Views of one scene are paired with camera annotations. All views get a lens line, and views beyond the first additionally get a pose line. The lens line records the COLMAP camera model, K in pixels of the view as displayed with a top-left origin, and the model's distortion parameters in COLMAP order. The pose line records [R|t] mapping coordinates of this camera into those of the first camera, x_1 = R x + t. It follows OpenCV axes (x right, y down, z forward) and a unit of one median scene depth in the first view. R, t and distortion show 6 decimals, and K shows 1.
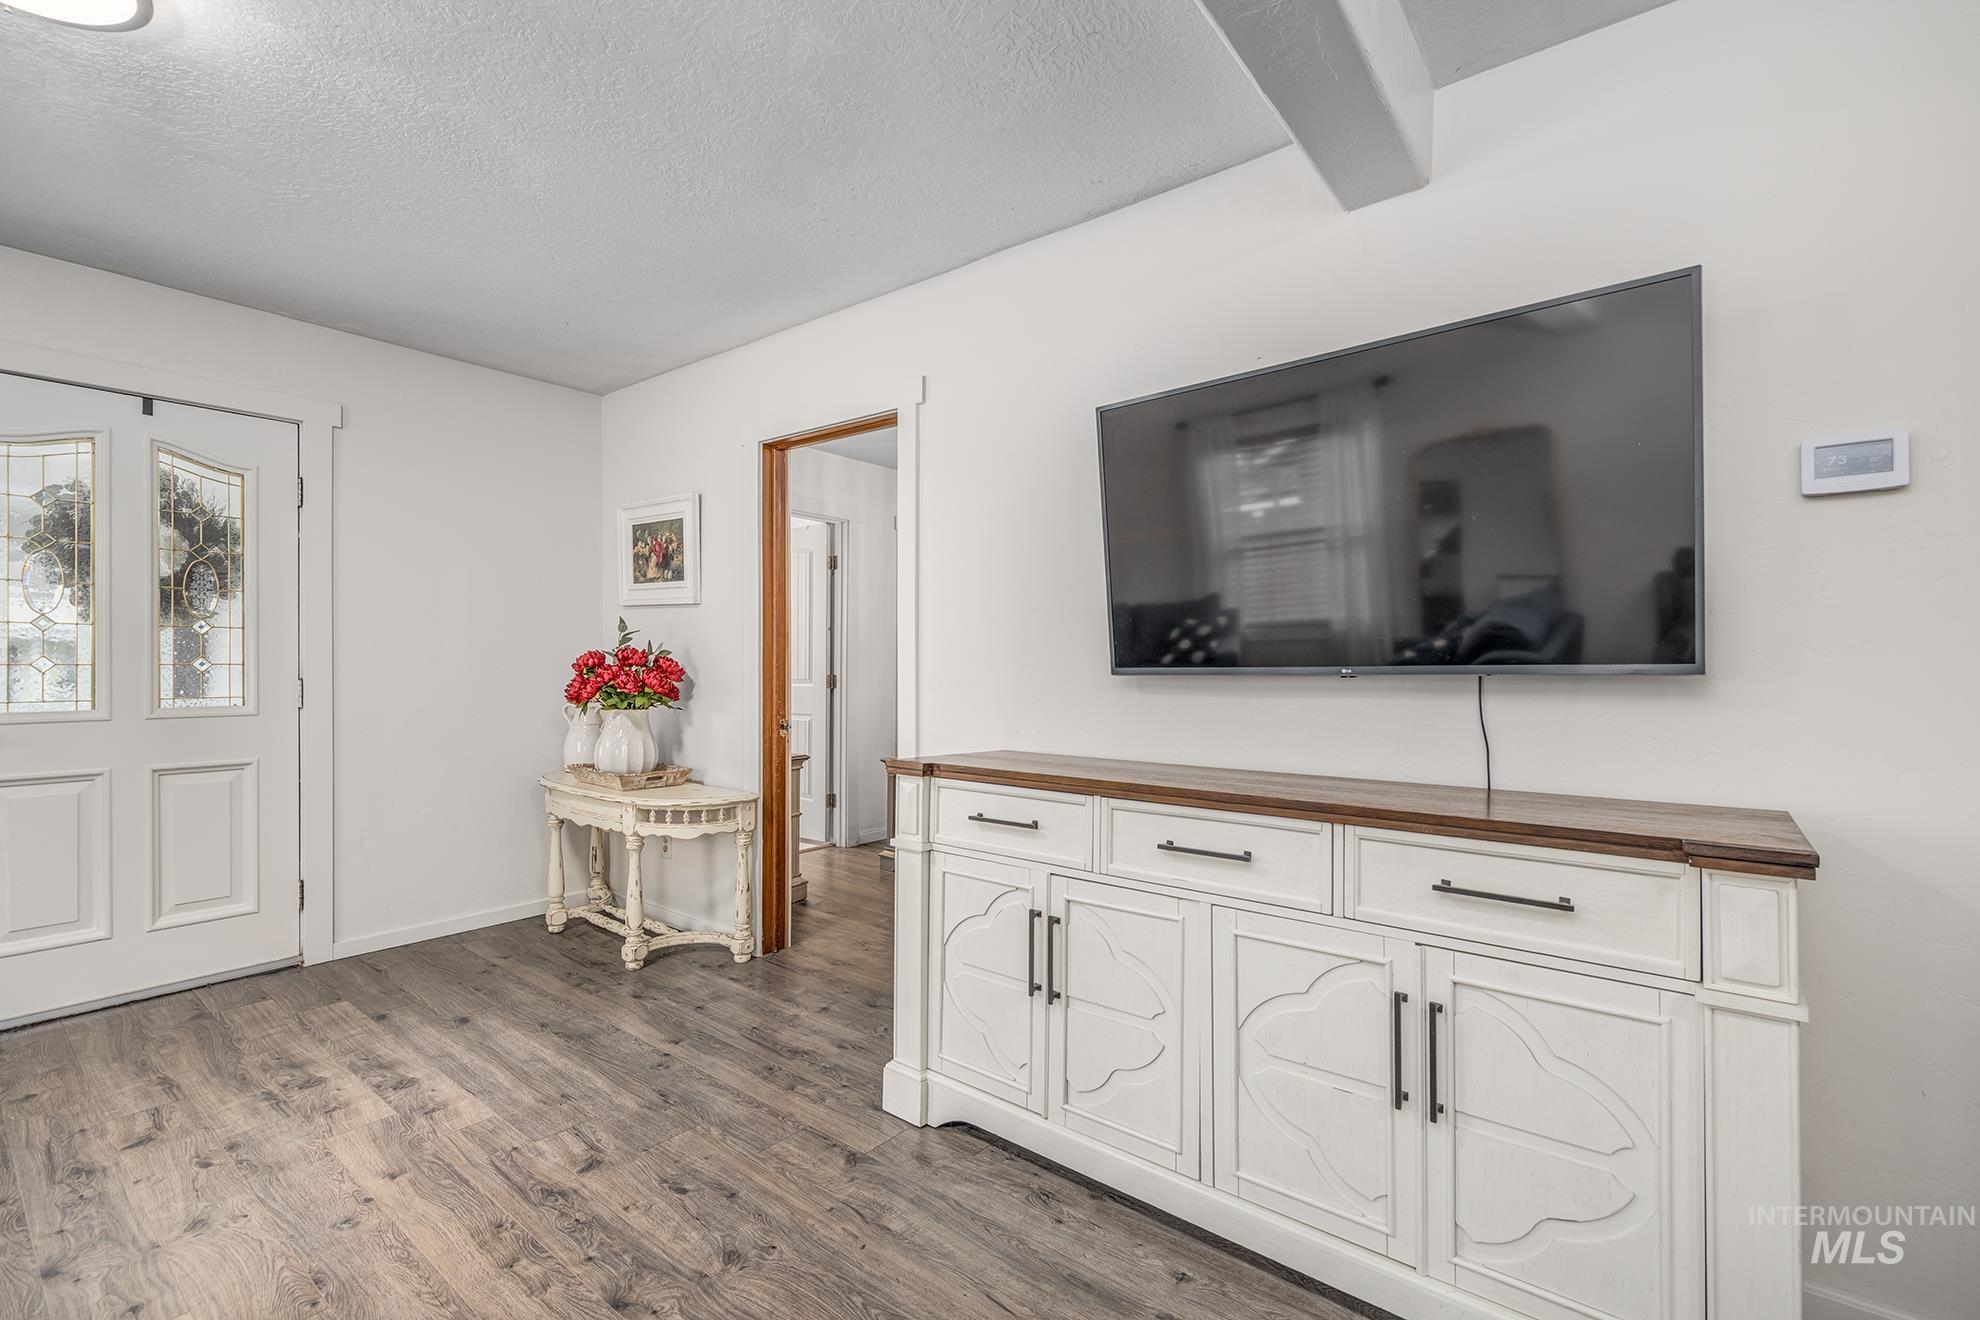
lens RADIAL K [[854.8, 0, 987.1], [0, 854.8, 661.7], [0, 0, 1]] dist [0.002599, 0.000215]
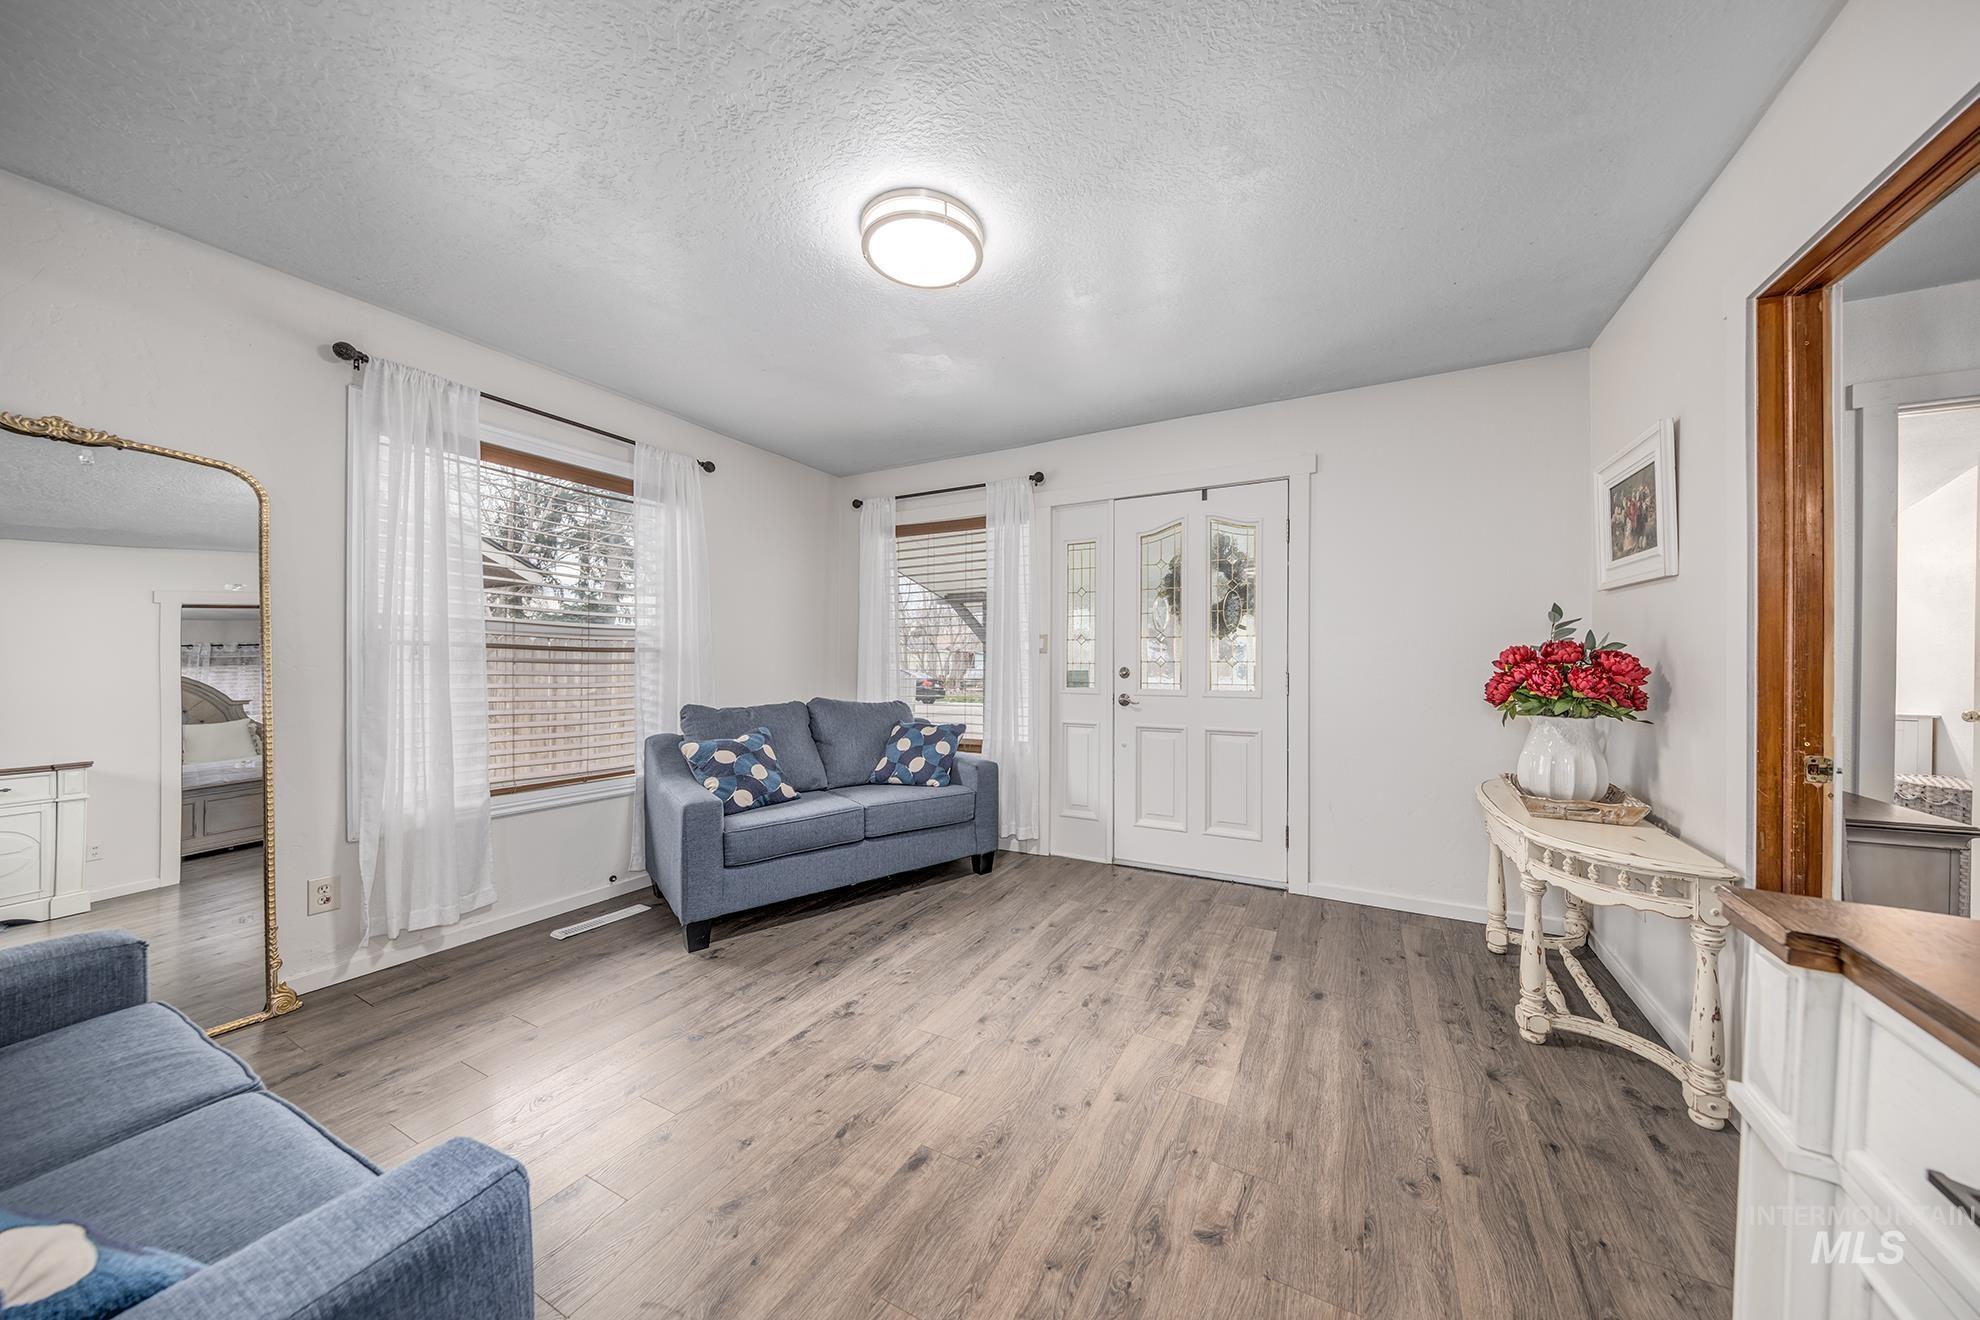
lens RADIAL K [[639.2, 0, 988.7], [0, 639.2, 663.8], [0, 0, 1]] dist [-0.006218, -0.000264]
pose [[0.195502, 0.002567, -0.980700, 0.072676], [0.001505, 0.999995, 0.002917, 0.003218], [0.980702, -0.002046, 0.195497, 0.386639]]
